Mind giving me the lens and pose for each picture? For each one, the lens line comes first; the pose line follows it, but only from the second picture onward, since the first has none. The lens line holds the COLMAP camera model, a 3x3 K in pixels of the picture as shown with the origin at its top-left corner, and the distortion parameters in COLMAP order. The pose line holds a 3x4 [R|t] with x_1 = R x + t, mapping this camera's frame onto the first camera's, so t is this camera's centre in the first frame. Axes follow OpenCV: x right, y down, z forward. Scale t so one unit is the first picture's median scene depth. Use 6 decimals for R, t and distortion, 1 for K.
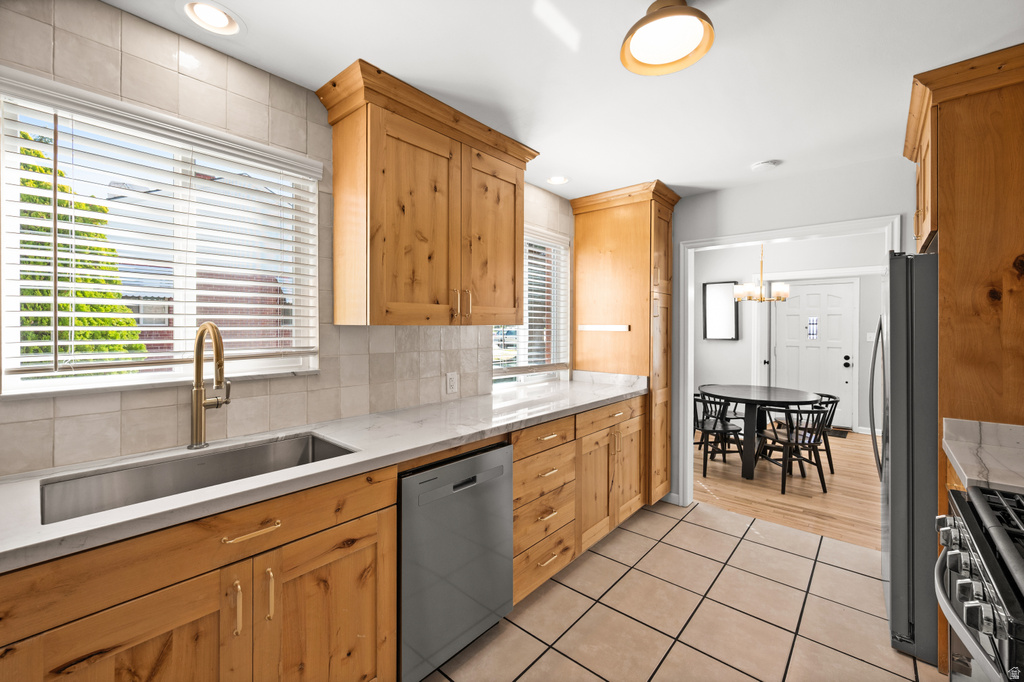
lens RADIAL K [[416.5, 0, 519.0], [0, 416.5, 327.1], [0, 0, 1]] dist [0.000055, -0.000180]
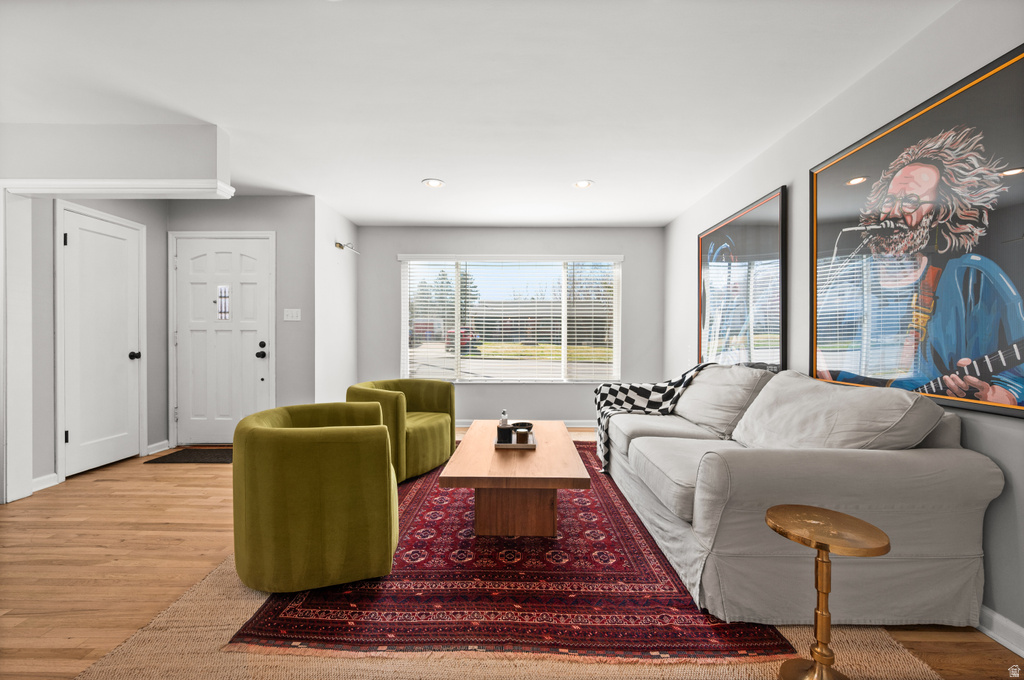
lens RADIAL K [[413.2, 0, 516.7], [0, 413.2, 338.3], [0, 0, 1]] dist [0.000005, 0.000005]
pose [[0.766427, -0.004345, 0.642317, 1.531808], [0.003299, 0.999991, 0.002828, 0.143209], [-0.642323, -0.000049, 0.766434, 0.431559]]
